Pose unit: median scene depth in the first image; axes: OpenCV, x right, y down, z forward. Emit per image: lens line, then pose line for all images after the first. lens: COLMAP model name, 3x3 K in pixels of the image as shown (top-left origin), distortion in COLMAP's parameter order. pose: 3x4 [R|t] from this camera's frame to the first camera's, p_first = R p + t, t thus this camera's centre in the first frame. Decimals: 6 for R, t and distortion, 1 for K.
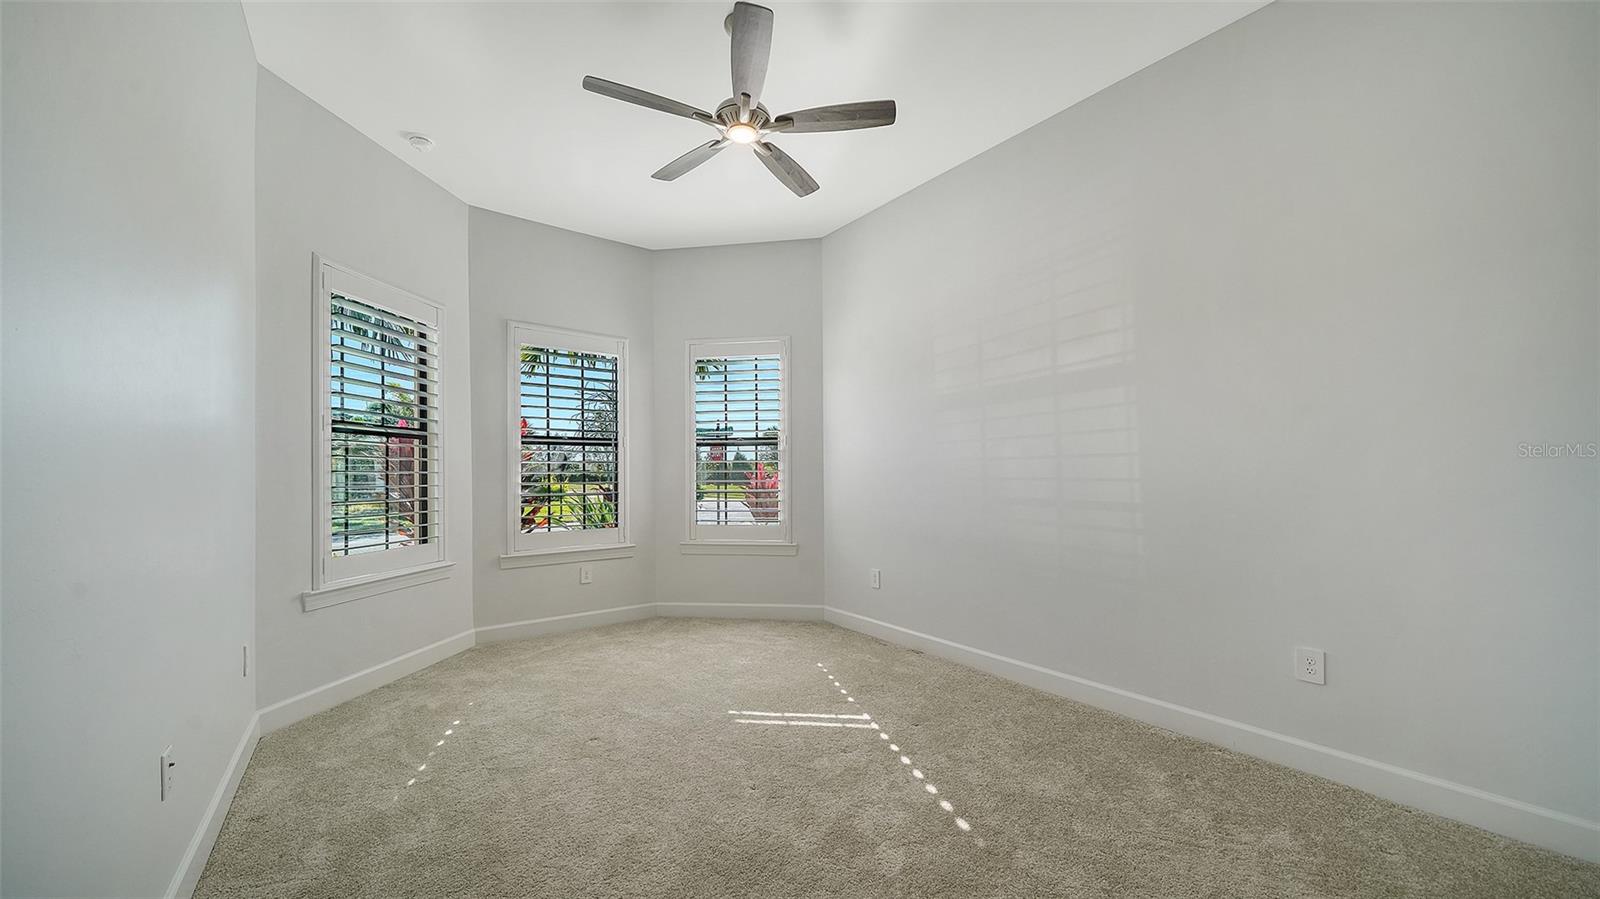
lens RADIAL K [[562.1, 0, 754.1], [0, 562.1, 463.4], [0, 0, 1]] dist [-0.002414, -0.000911]
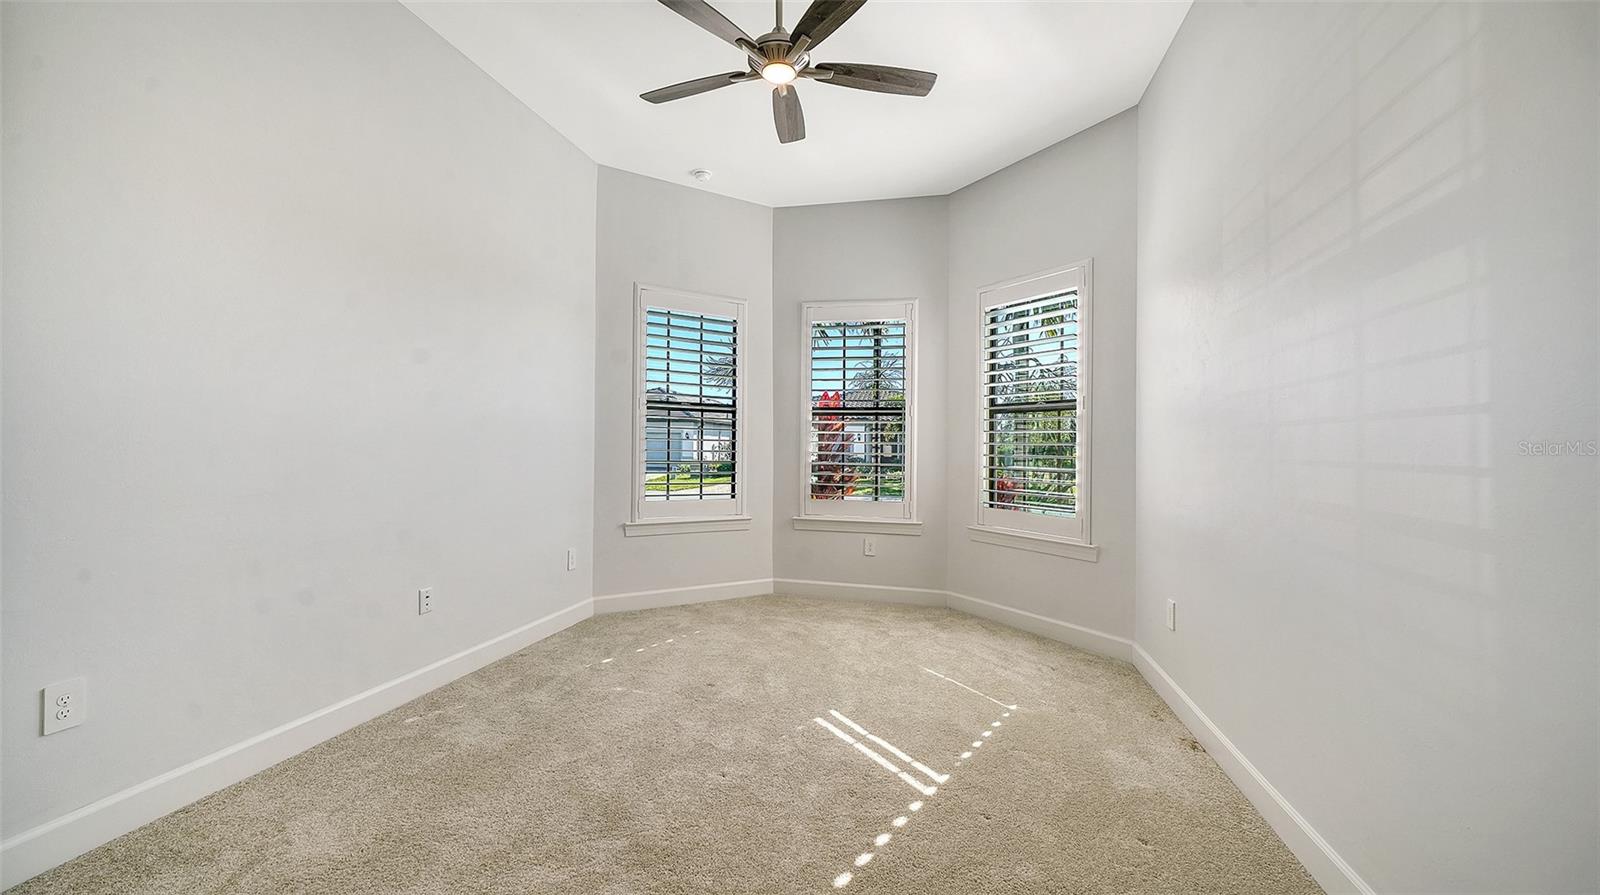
lens RADIAL K [[597.0, 0, 789.1], [0, 597.0, 433.0], [0, 0, 1]] dist [-0.004672, -0.000586]
pose [[0.657110, 0.001198, -0.753794, 0.438828], [-0.005901, 0.999976, -0.003555, 0.004187], [0.753772, 0.006784, 0.657102, 0.228471]]
